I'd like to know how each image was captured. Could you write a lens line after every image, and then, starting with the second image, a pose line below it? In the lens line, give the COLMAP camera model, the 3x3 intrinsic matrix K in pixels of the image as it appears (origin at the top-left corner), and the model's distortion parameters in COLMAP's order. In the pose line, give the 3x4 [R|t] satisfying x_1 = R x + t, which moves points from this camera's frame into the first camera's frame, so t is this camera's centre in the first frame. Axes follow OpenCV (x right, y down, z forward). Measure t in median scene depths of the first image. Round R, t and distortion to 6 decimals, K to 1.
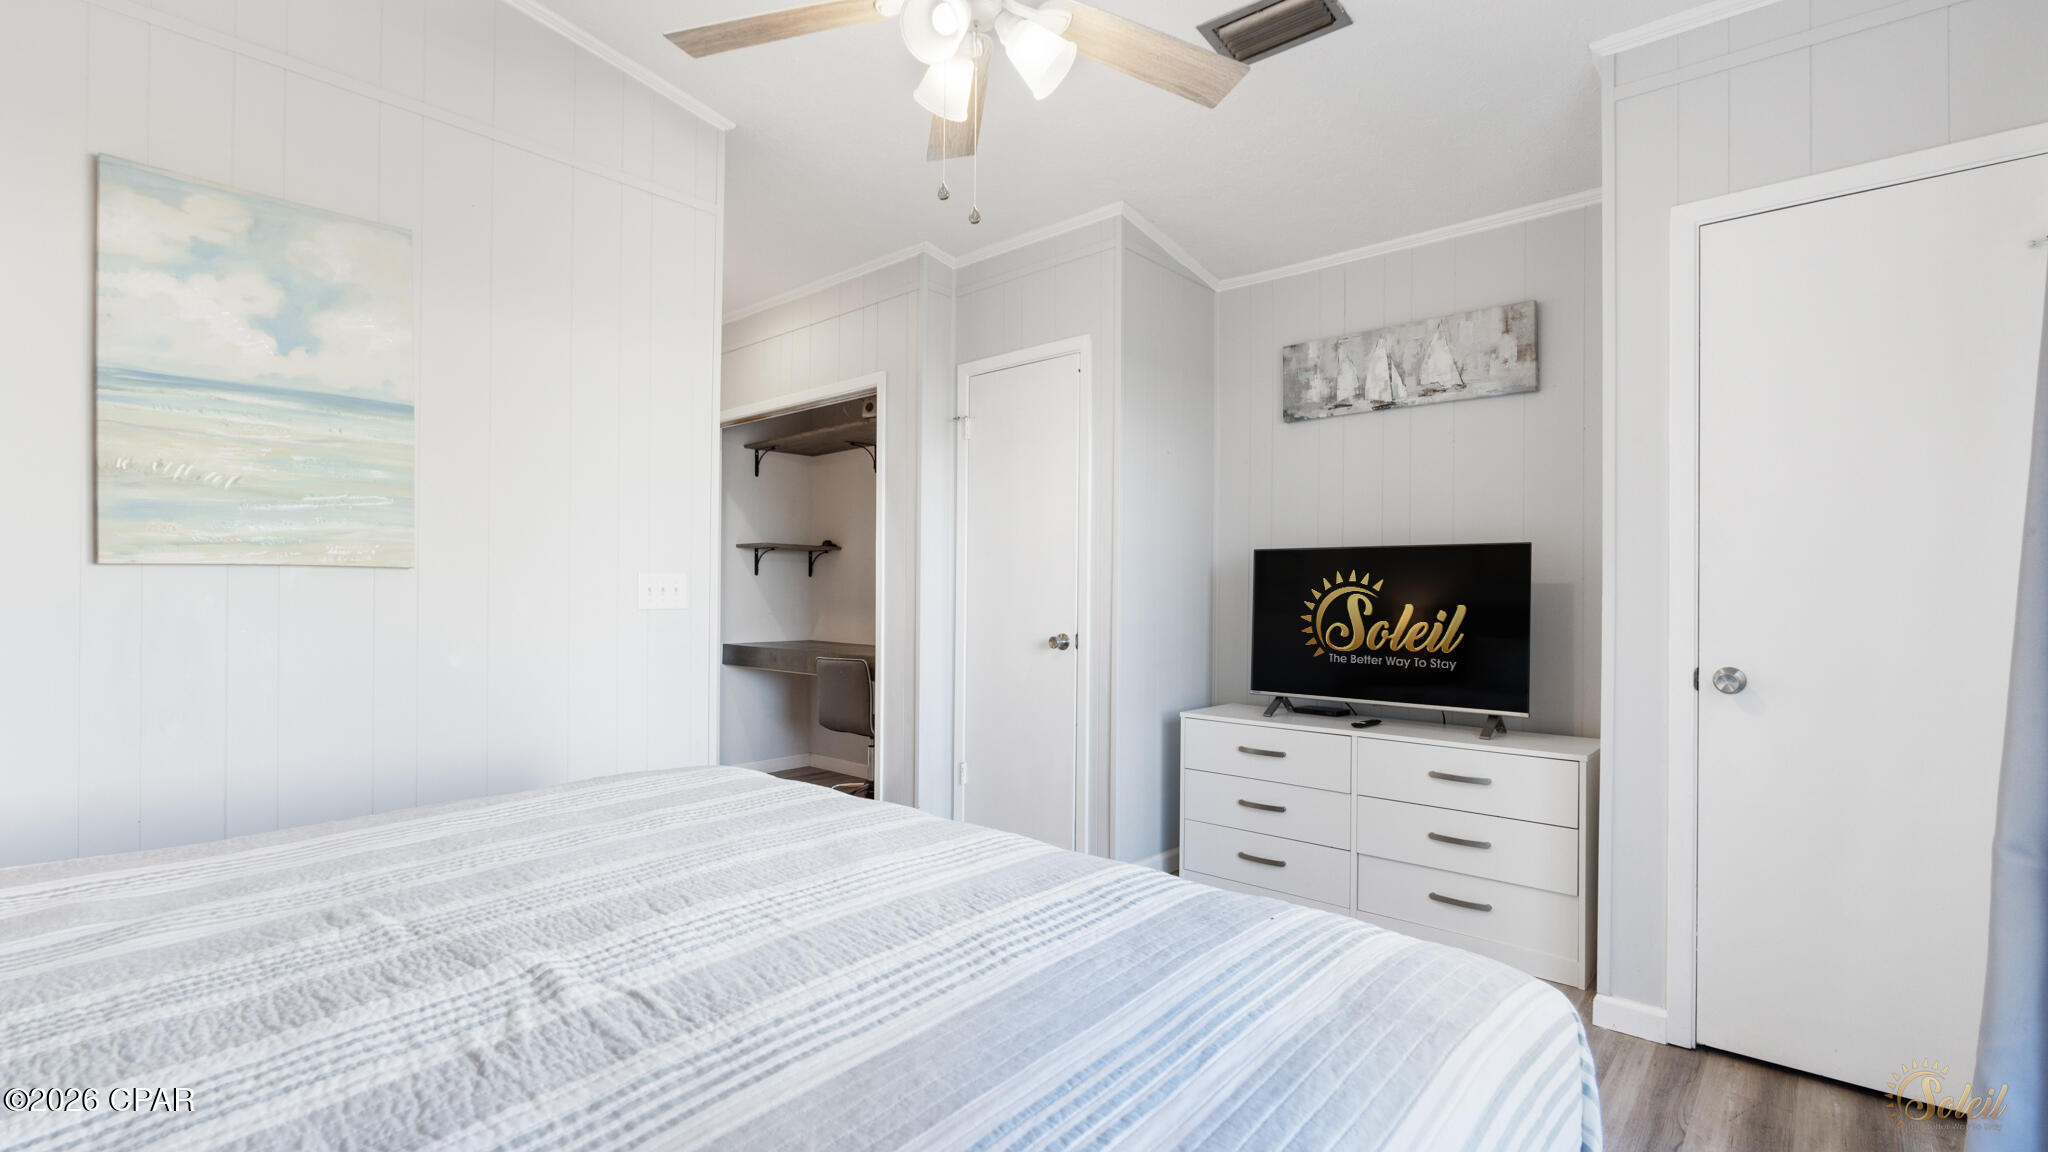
lens RADIAL K [[909.5, 0, 1067.7], [0, 909.5, 586.8], [0, 0, 1]] dist [-0.005568, 0.002375]
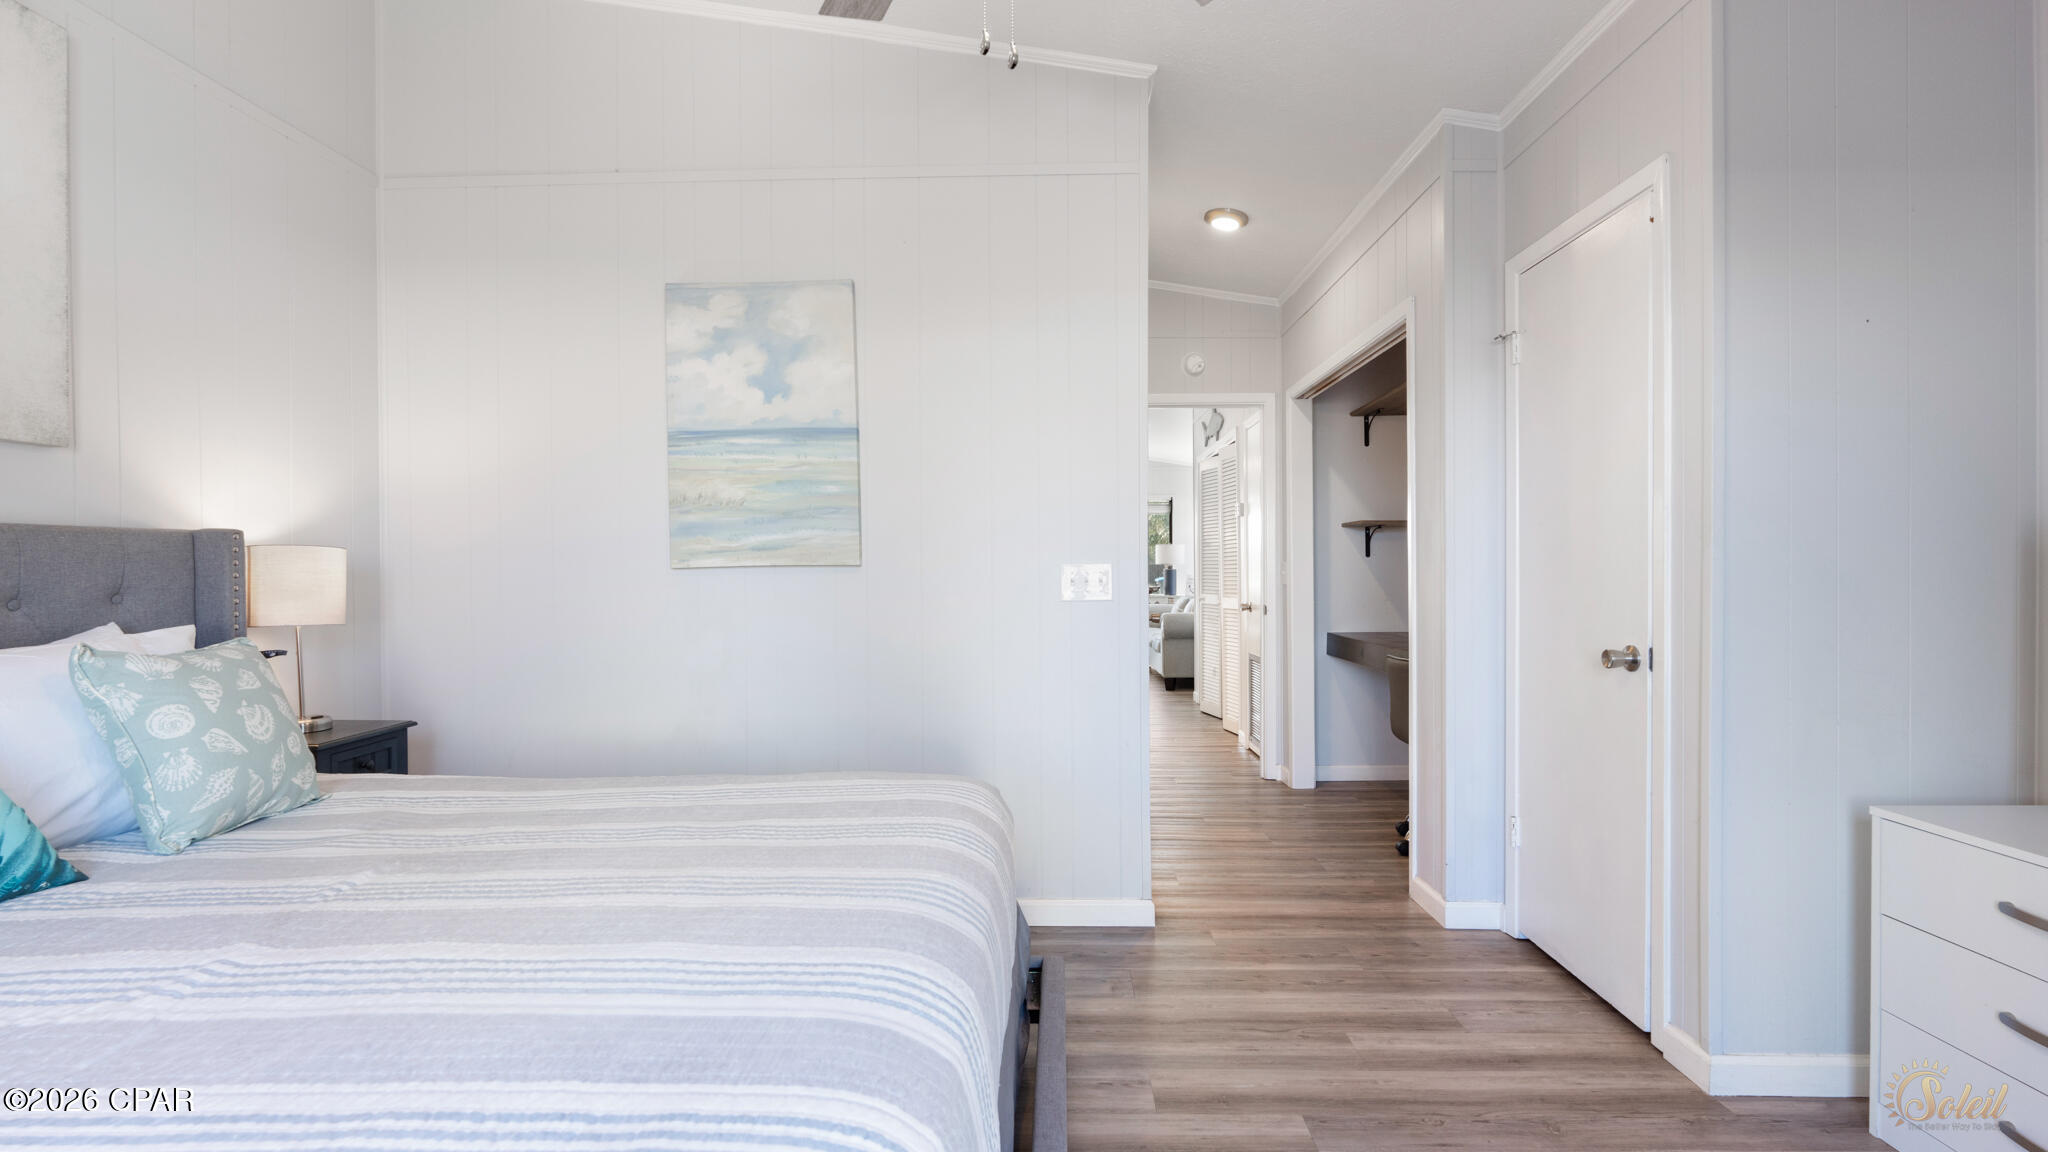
lens RADIAL K [[909.5, 0, 1029.2], [0, 909.5, 576.9], [0, 0, 1]] dist [-0.005568, 0.002375]
pose [[0.631545, -0.004781, -0.775324, 0.357356], [0.015649, 0.999856, 0.006581, -0.010994], [0.775181, -0.016289, 0.631529, 0.454537]]
